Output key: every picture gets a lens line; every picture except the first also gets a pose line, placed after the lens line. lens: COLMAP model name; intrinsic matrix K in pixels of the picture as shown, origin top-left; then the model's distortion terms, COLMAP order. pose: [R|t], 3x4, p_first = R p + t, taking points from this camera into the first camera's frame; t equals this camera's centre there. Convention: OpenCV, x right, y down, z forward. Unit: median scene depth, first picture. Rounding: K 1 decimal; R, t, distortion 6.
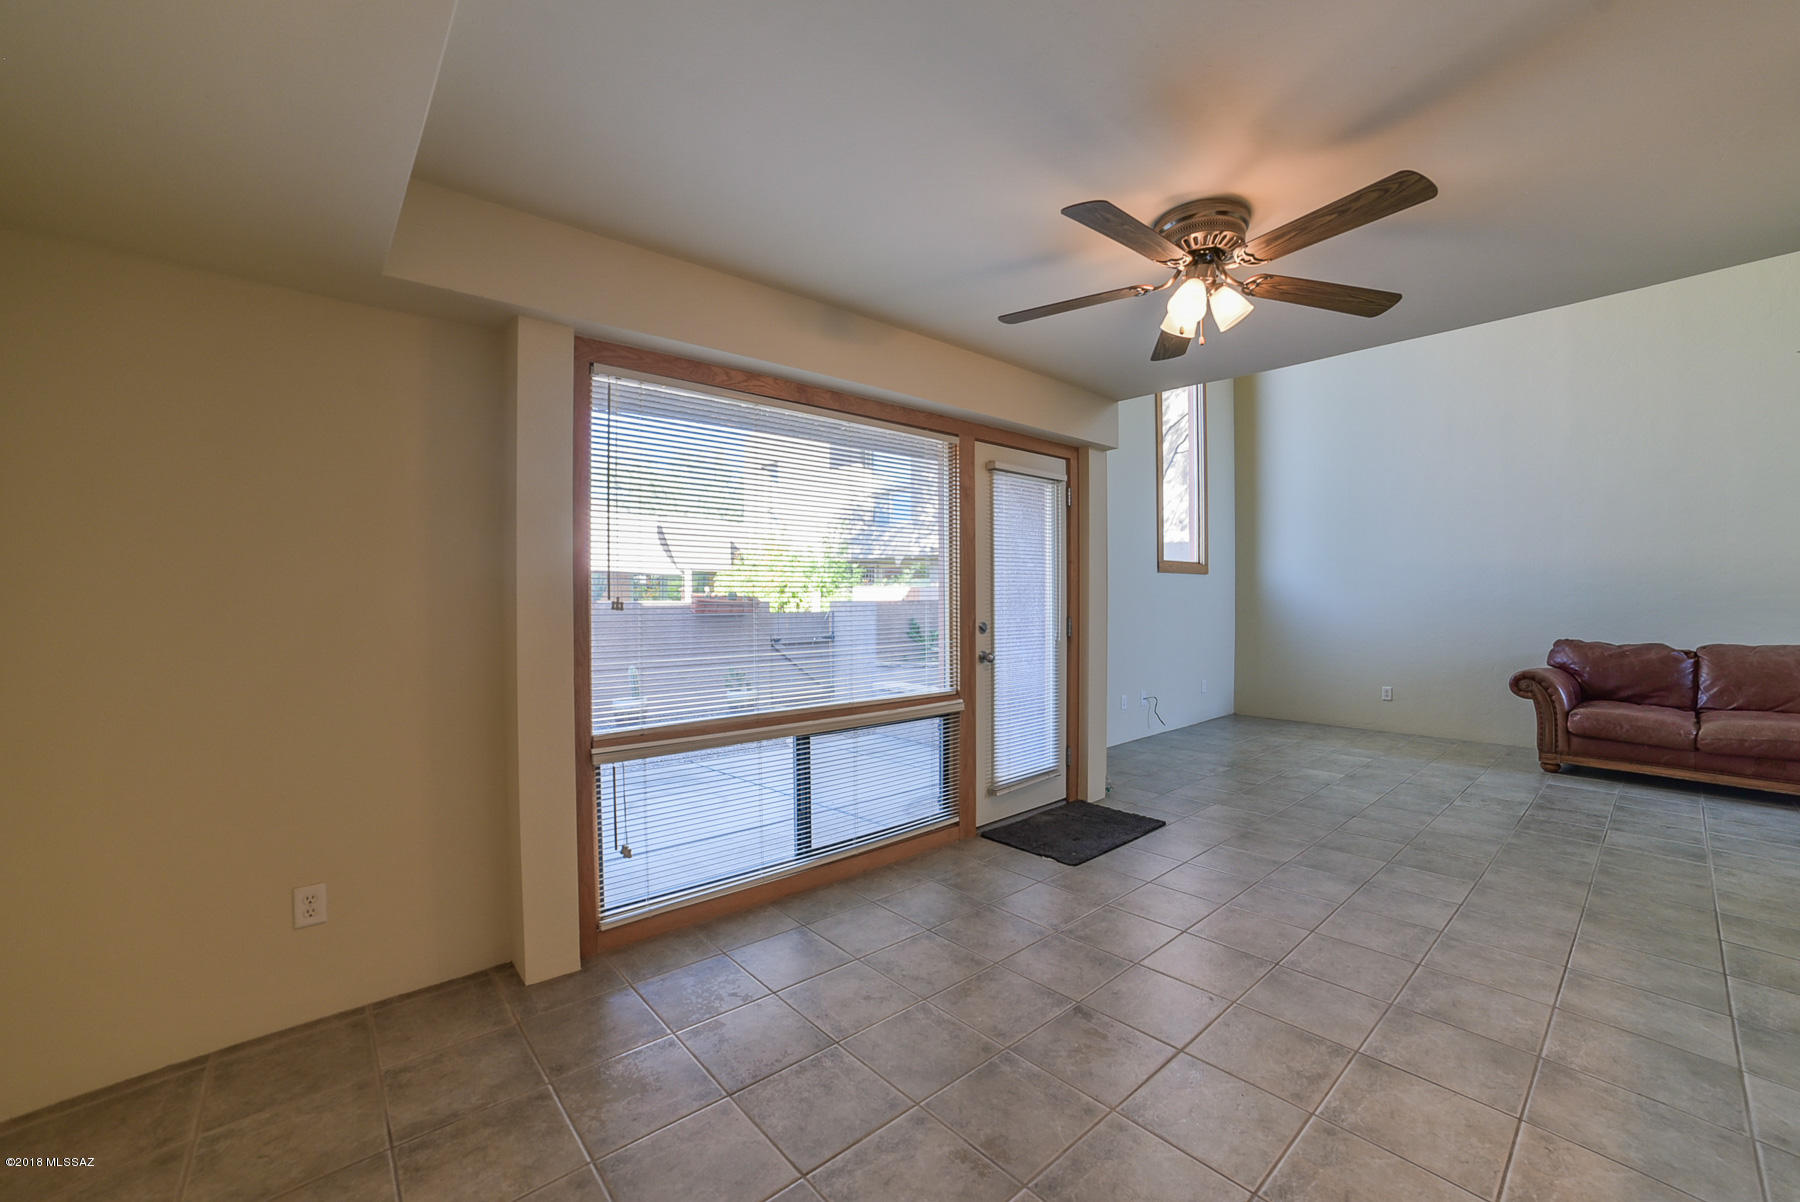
lens RADIAL K [[715.8, 0, 899.8], [0, 715.8, 607.7], [0, 0, 1]] dist [-0.080612, 0.032216]
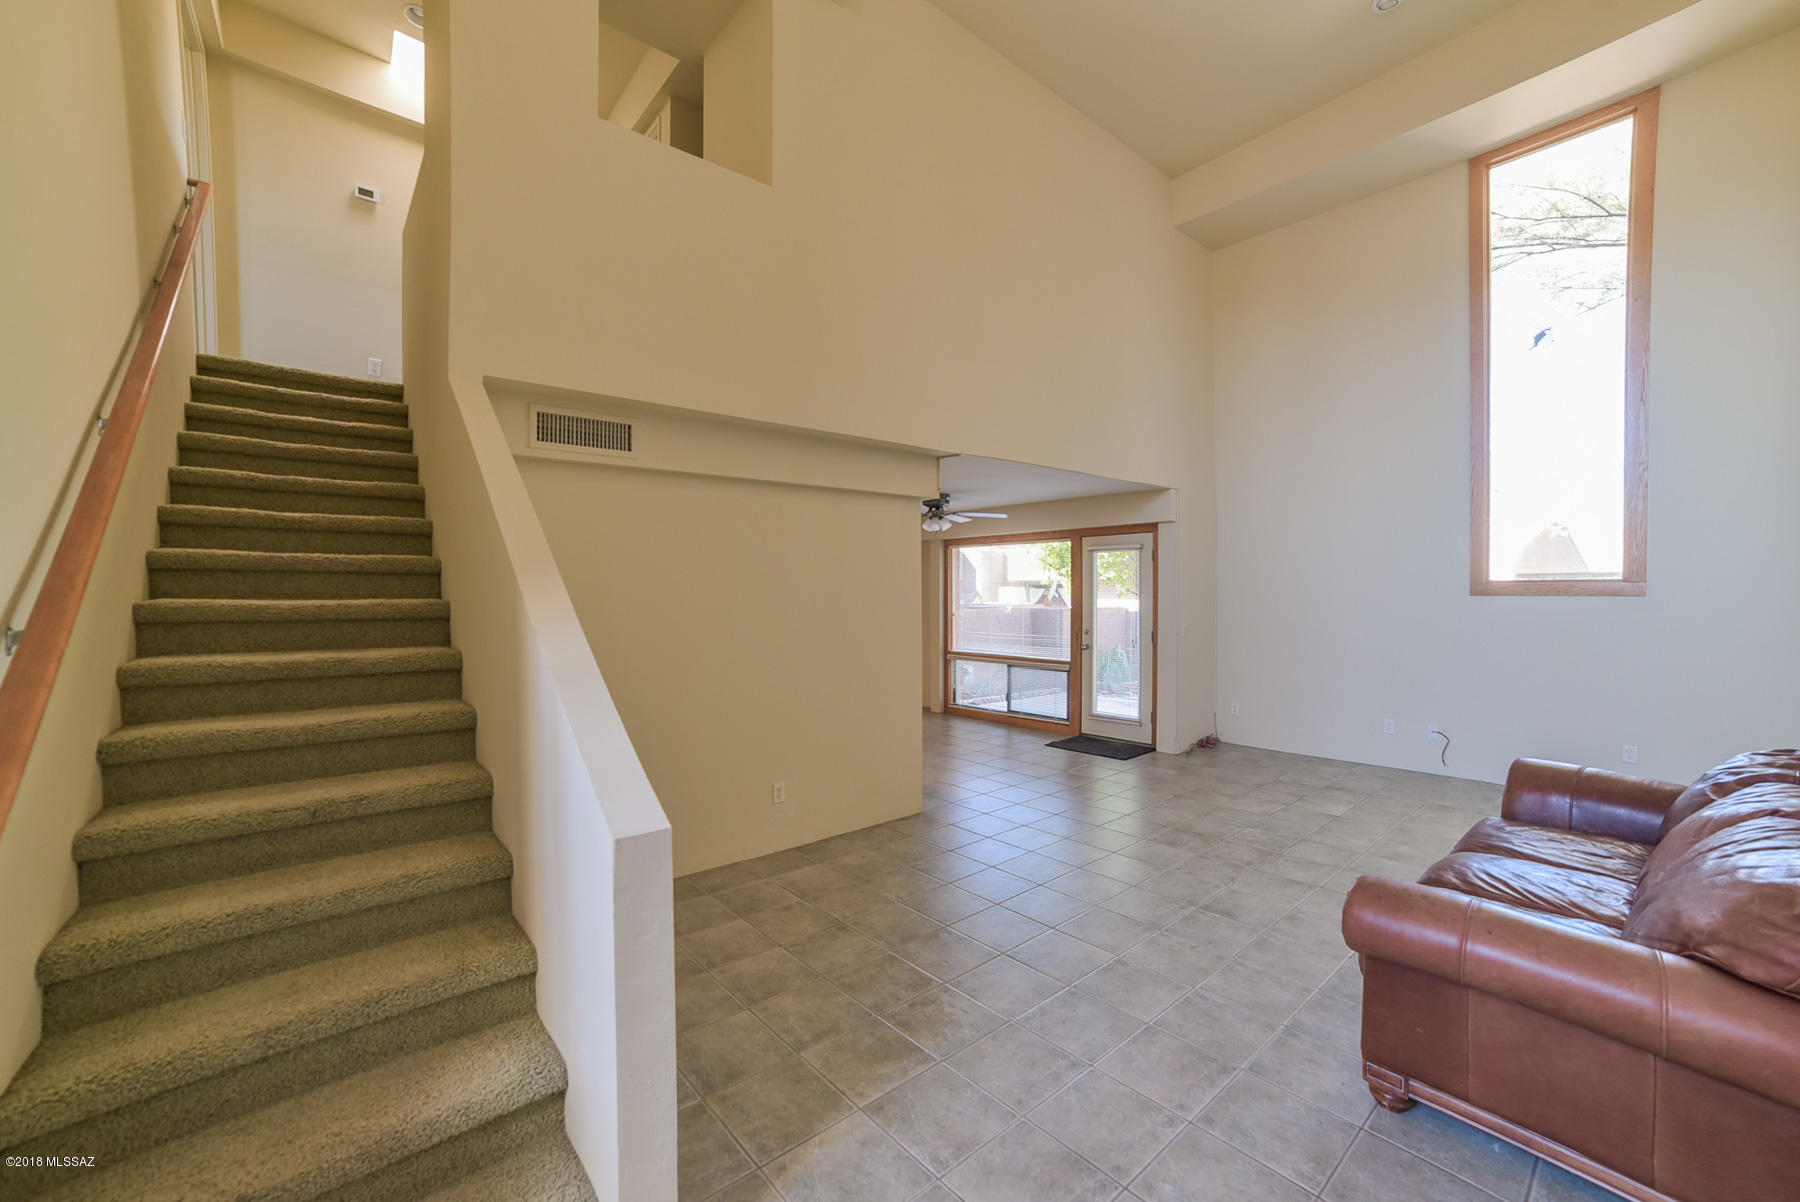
lens RADIAL K [[715.8, 0, 899.8], [0, 715.8, 607.7], [0, 0, 1]] dist [-0.080612, 0.032216]
pose [[-0.014508, 0.031866, -0.999387, 1.935611], [-0.008350, 0.999453, 0.031990, -0.089932], [0.999860, 0.008809, -0.014234, 0.480561]]
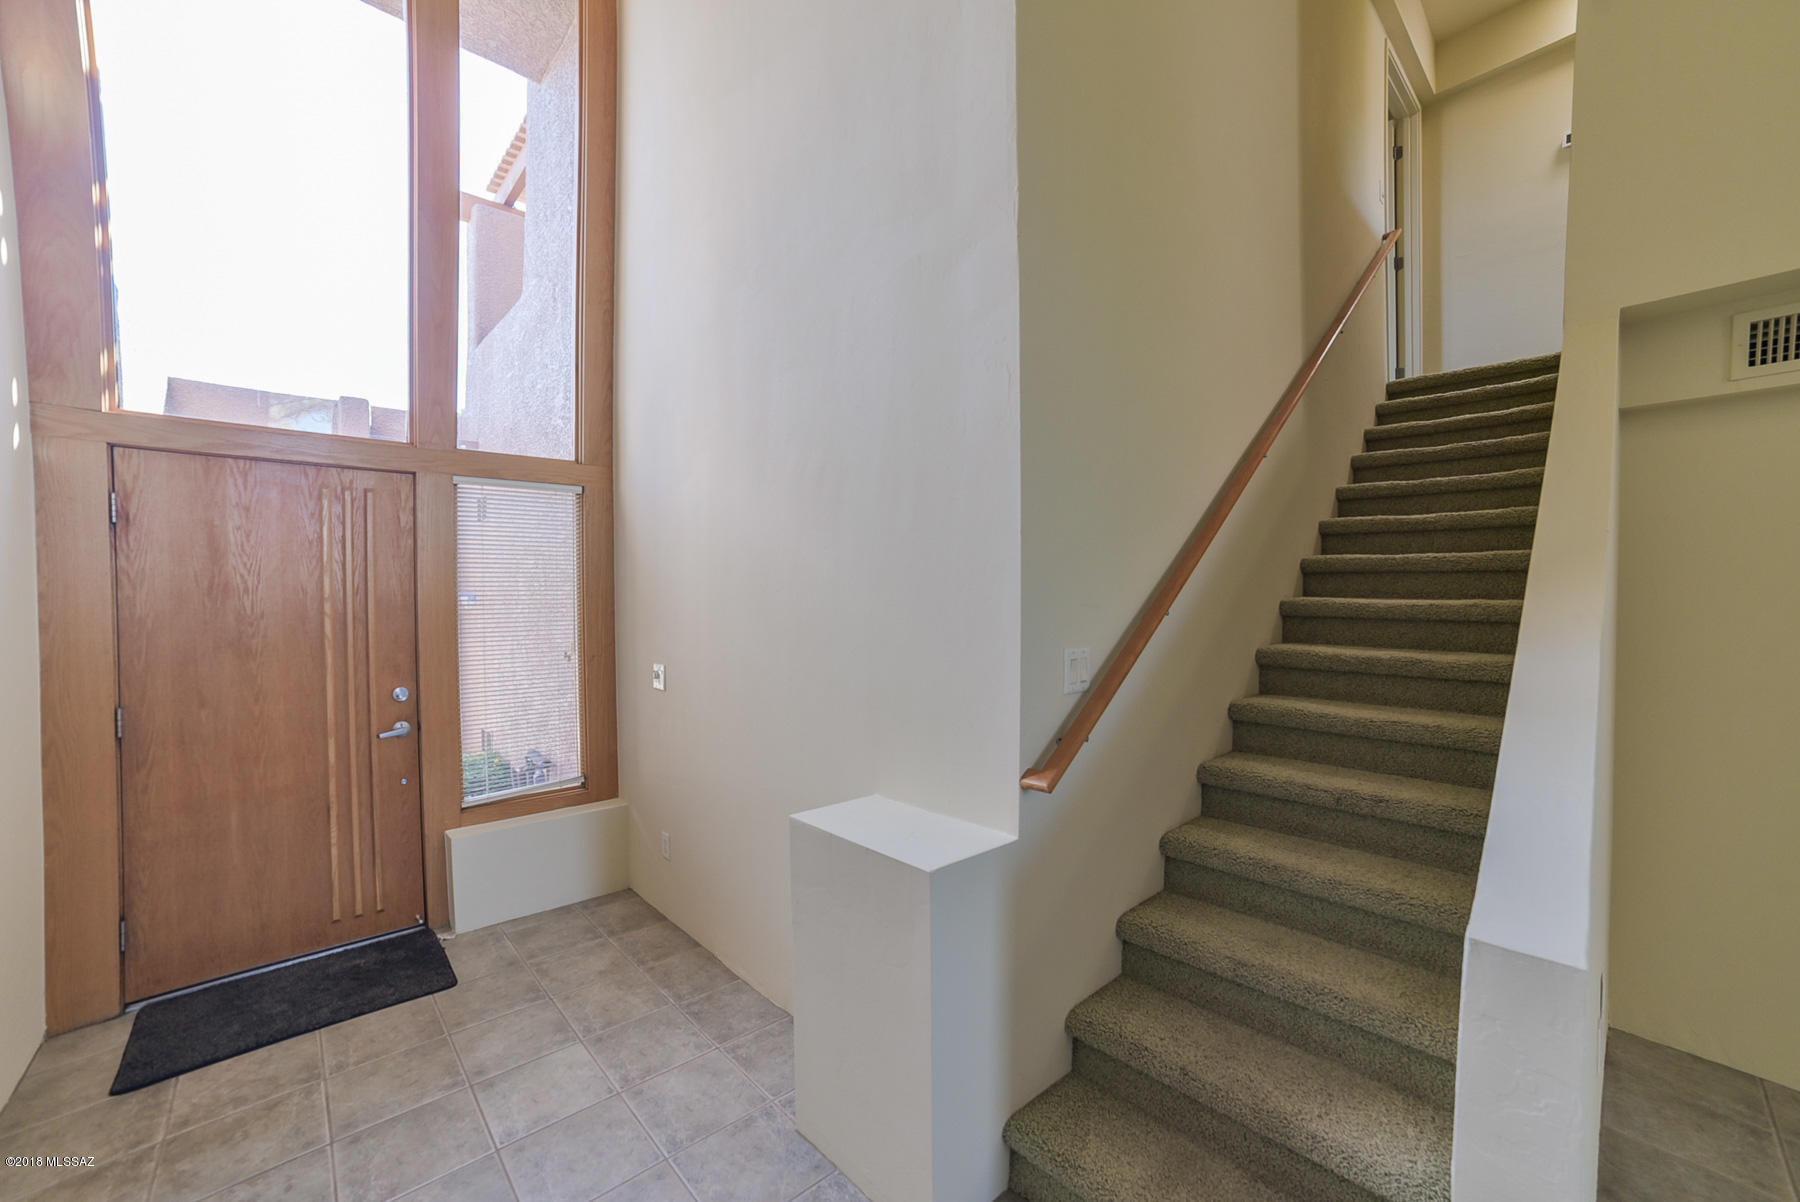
lens RADIAL K [[715.8, 0, 899.8], [0, 715.8, 607.7], [0, 0, 1]] dist [-0.080612, 0.032216]
pose [[-0.999596, 0.009870, -0.026659, 1.815113], [0.008981, 0.999406, 0.033265, -0.090439], [0.026972, 0.033012, -0.999091, 0.560956]]
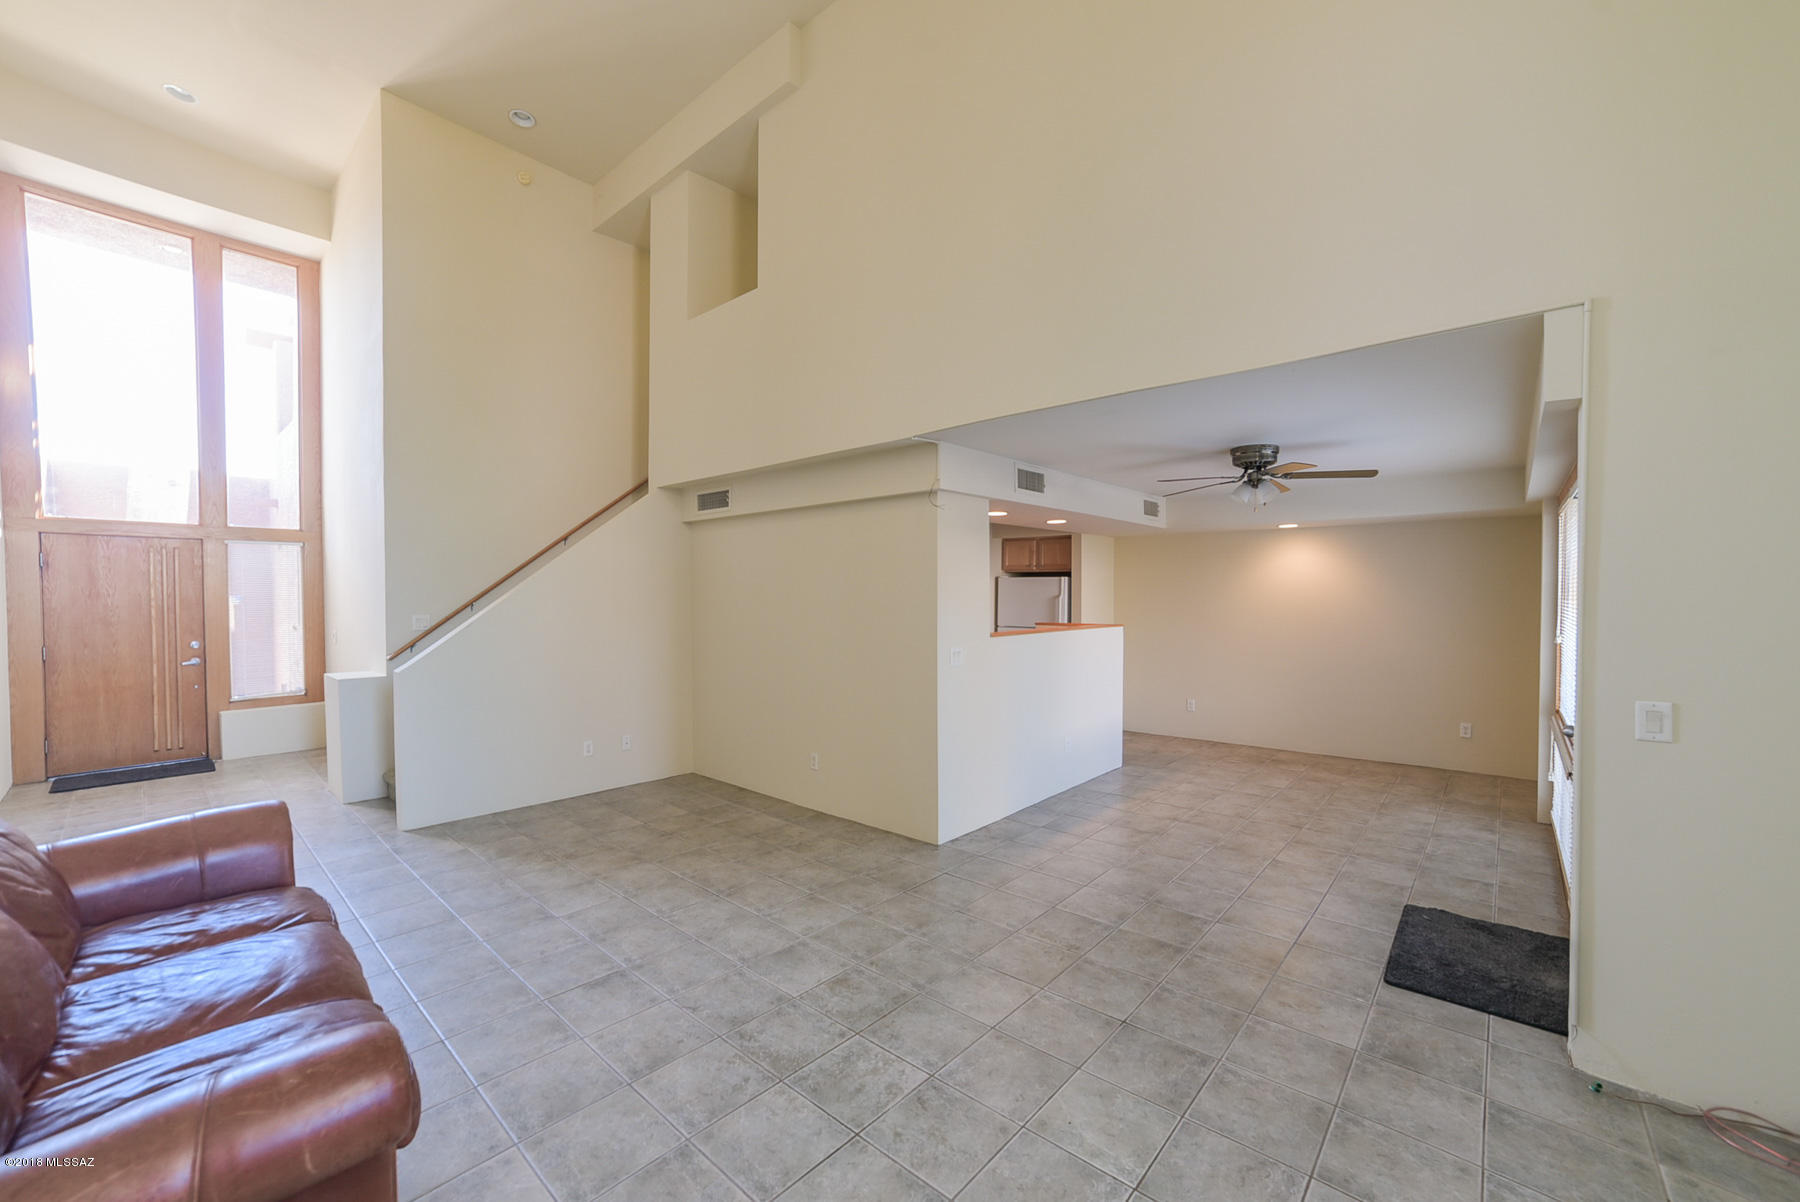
lens RADIAL K [[715.8, 0, 899.8], [0, 715.8, 607.7], [0, 0, 1]] dist [-0.080612, 0.032216]
pose [[-0.992466, 0.013410, -0.121780, 0.909598], [0.009490, 0.999420, 0.032711, -0.096511], [0.122148, 0.031309, -0.992018, 1.553945]]
